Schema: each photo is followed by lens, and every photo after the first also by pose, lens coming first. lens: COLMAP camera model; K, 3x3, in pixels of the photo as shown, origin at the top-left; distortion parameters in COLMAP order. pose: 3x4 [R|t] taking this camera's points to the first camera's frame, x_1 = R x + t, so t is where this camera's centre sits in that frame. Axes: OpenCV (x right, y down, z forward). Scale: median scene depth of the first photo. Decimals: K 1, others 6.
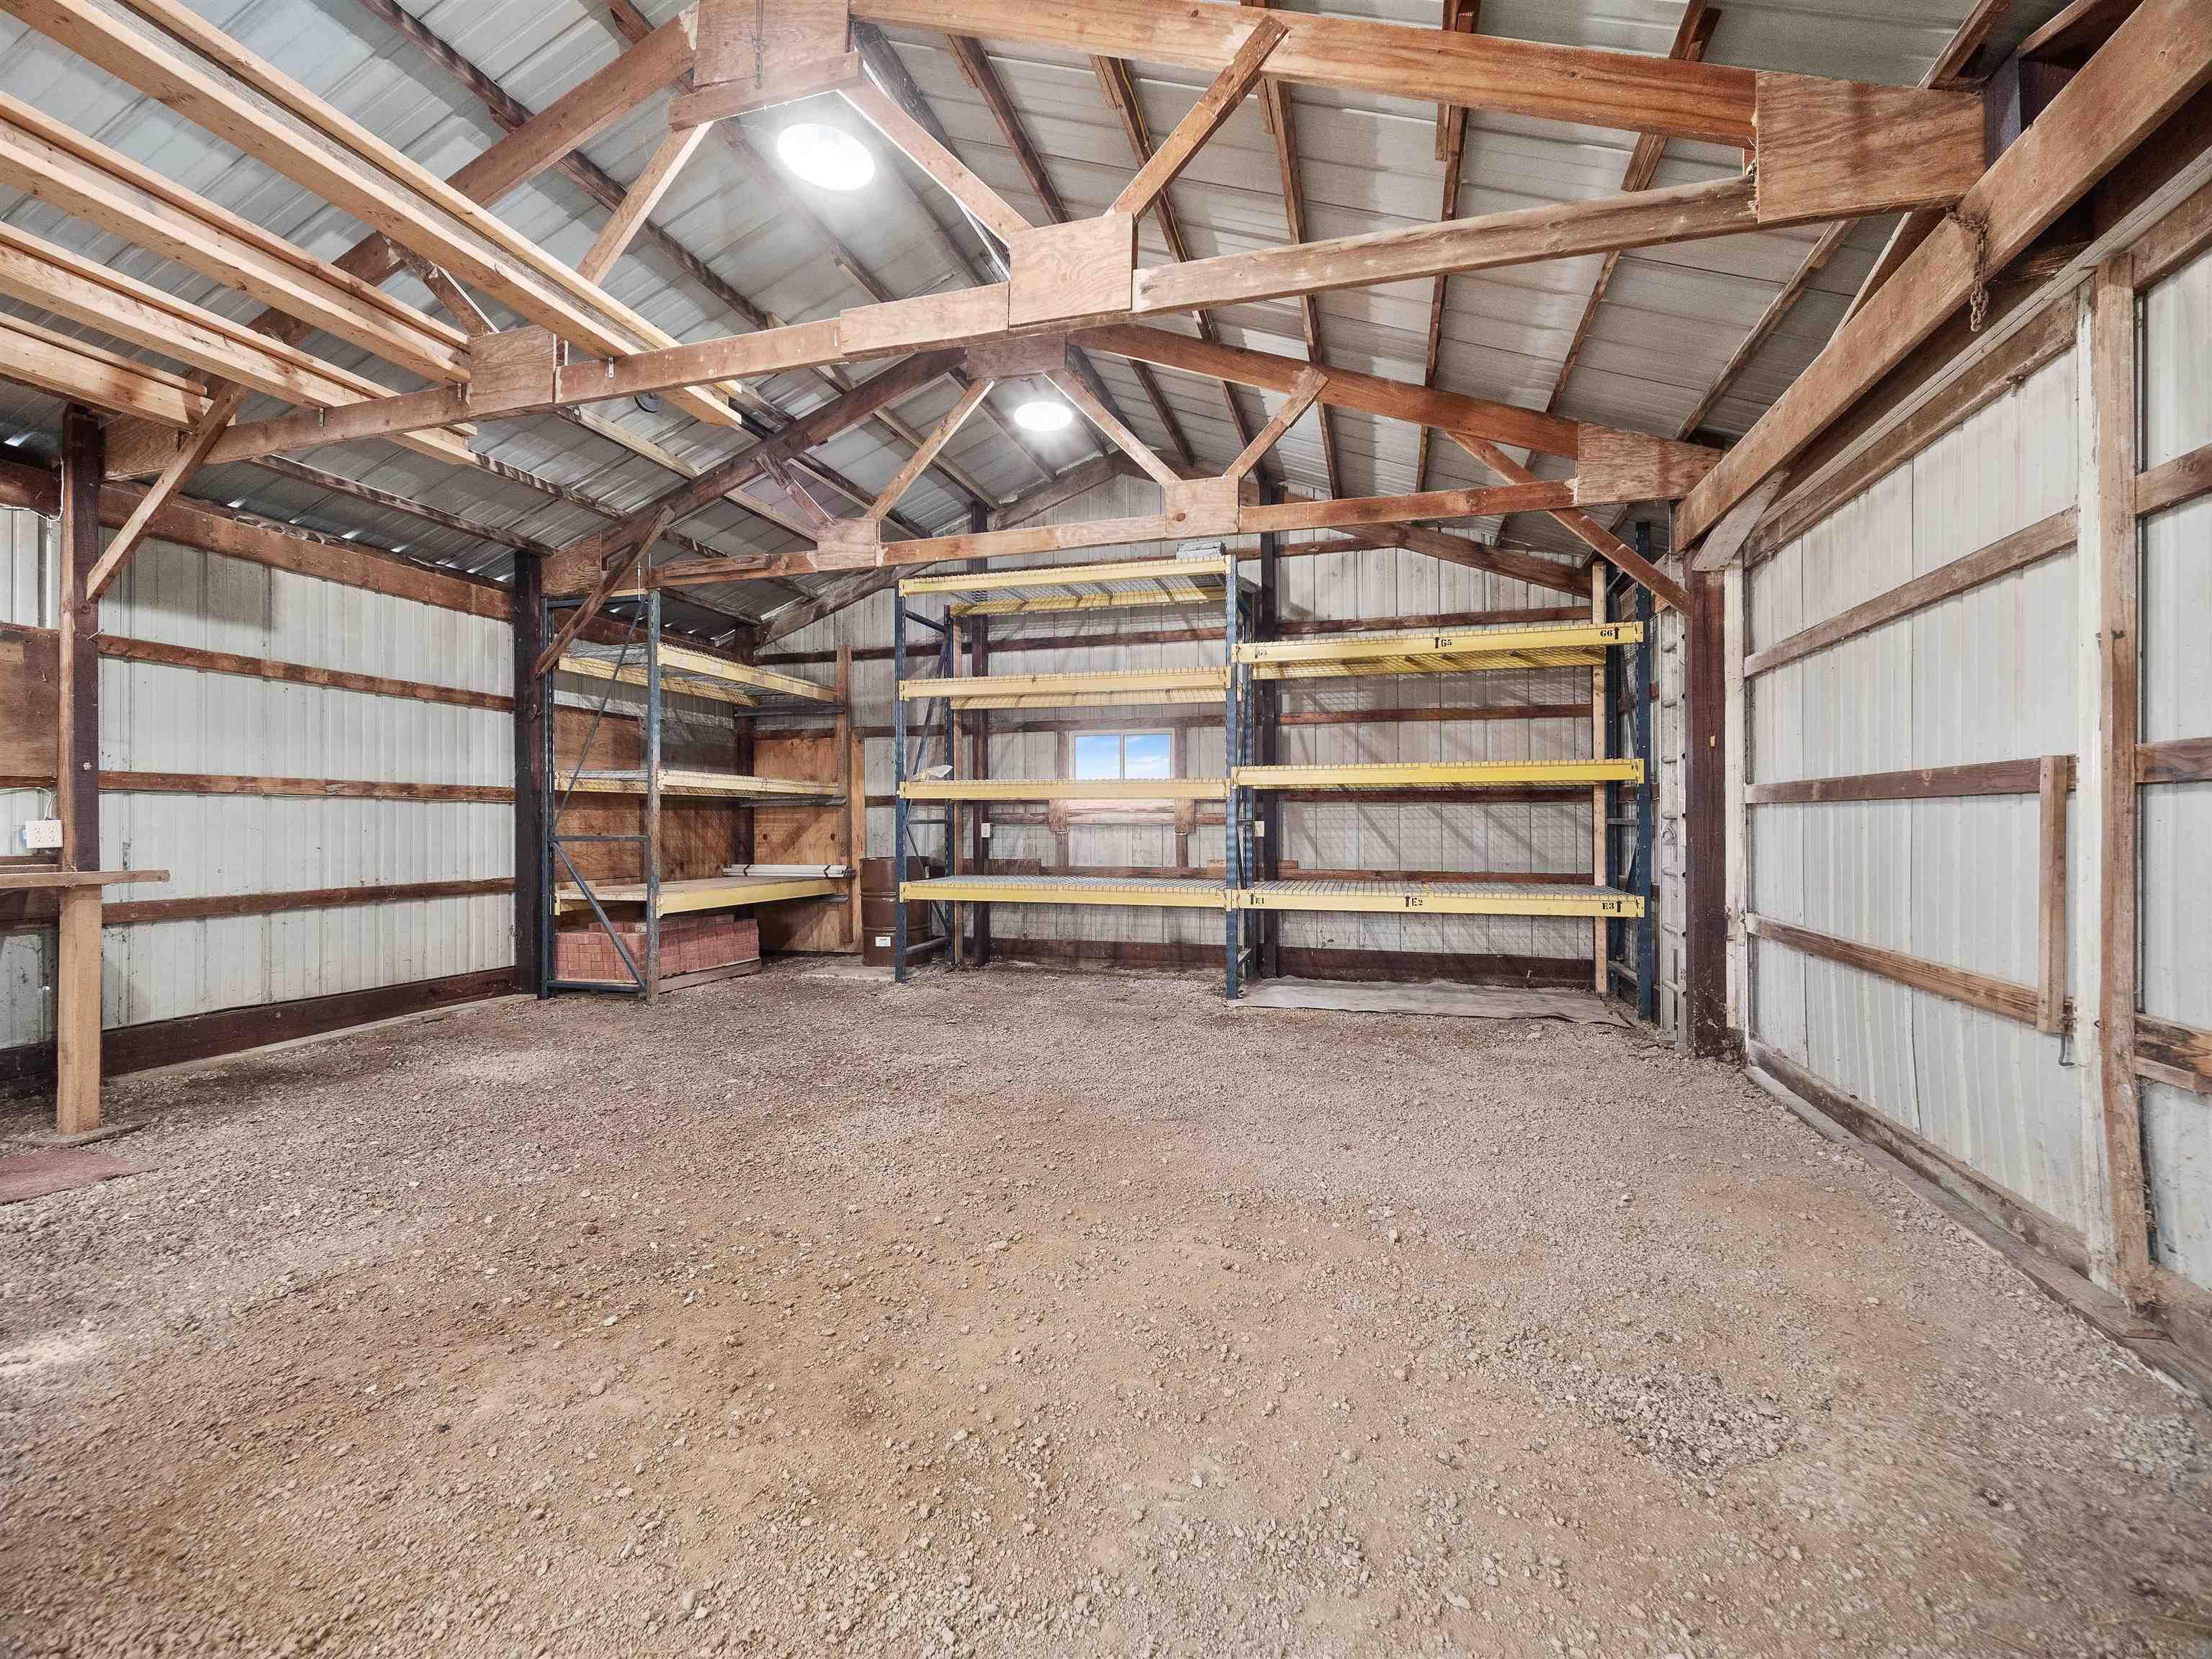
lens RADIAL K [[991.6, 0, 1092.9], [0, 991.6, 818.2], [0, 0, 1]] dist [-0.009505, -0.000797]
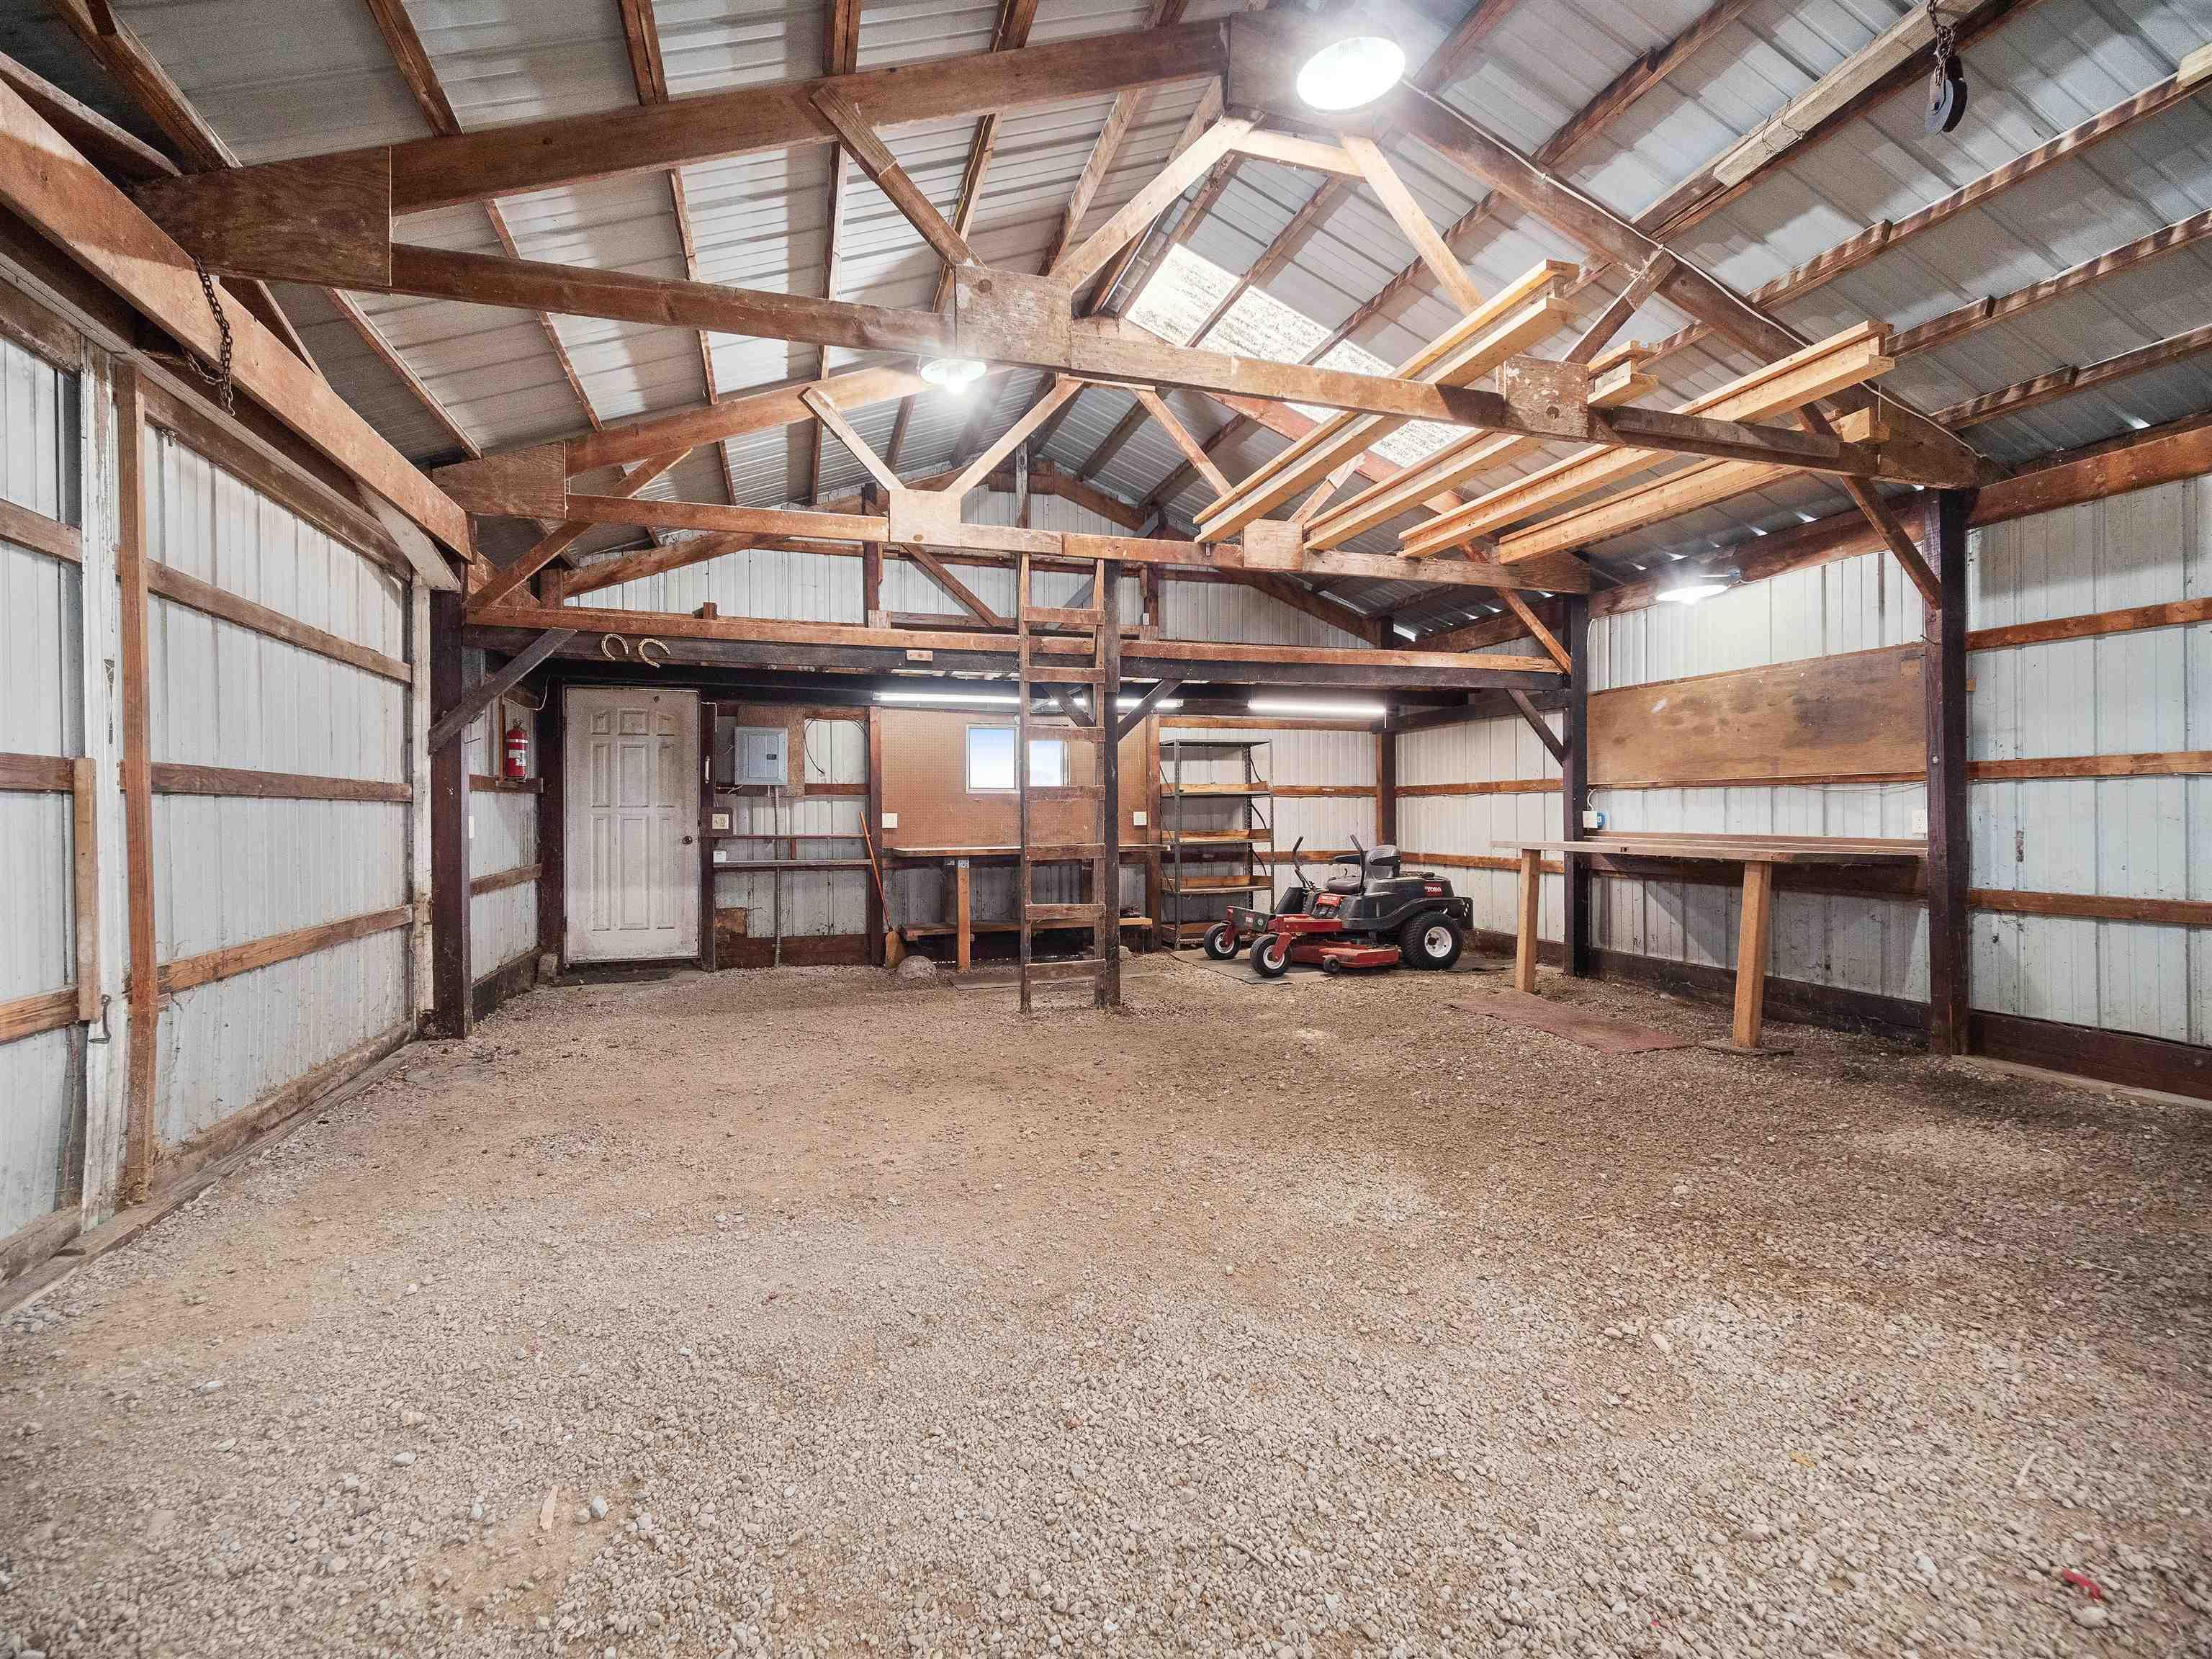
lens RADIAL K [[991.6, 0, 1089.0], [0, 991.6, 823.1], [0, 0, 1]] dist [-0.009505, -0.000797]
pose [[-0.836741, 0.009466, -0.547517, 0.340891], [0.006240, 0.999950, 0.007751, 0.003083], [0.547564, 0.003069, -0.836758, 1.302264]]
